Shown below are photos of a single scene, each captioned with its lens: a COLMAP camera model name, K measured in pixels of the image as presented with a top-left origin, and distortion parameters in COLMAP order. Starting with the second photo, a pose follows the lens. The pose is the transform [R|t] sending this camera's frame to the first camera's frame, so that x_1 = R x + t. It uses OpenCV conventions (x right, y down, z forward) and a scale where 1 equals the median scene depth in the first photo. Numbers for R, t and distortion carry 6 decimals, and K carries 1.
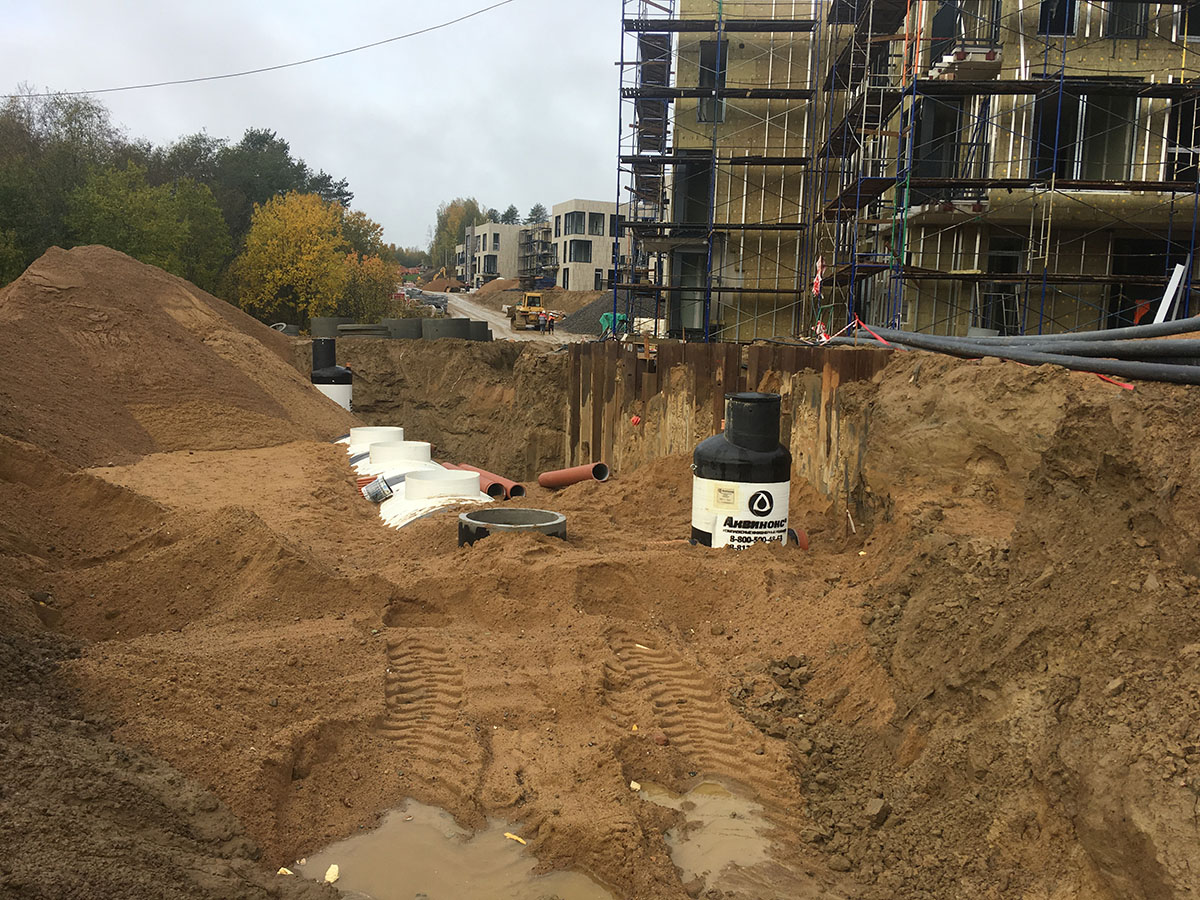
lens RADIAL K [[1035.8, 0, 600.4], [0, 1035.8, 393.4], [0, 0, 1]] dist [0.139553, -0.276226]
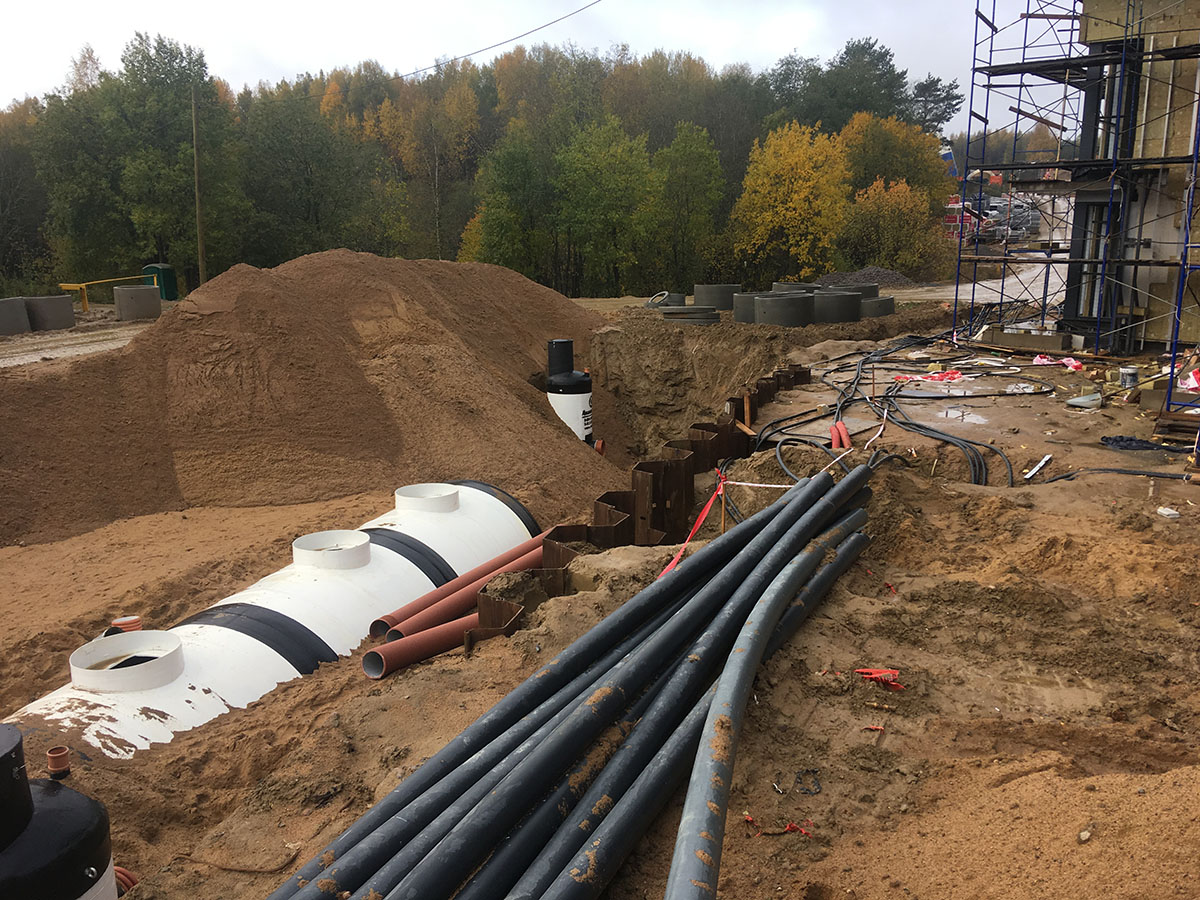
lens RADIAL K [[1035.8, 0, 600.4], [0, 1035.8, 393.4], [0, 0, 1]] dist [0.139553, -0.276226]
pose [[0.795159, 0.064128, -0.603000, 0.248340], [-0.006379, 0.995222, 0.097428, -0.078852], [0.606367, -0.073624, 0.791769, 0.273145]]
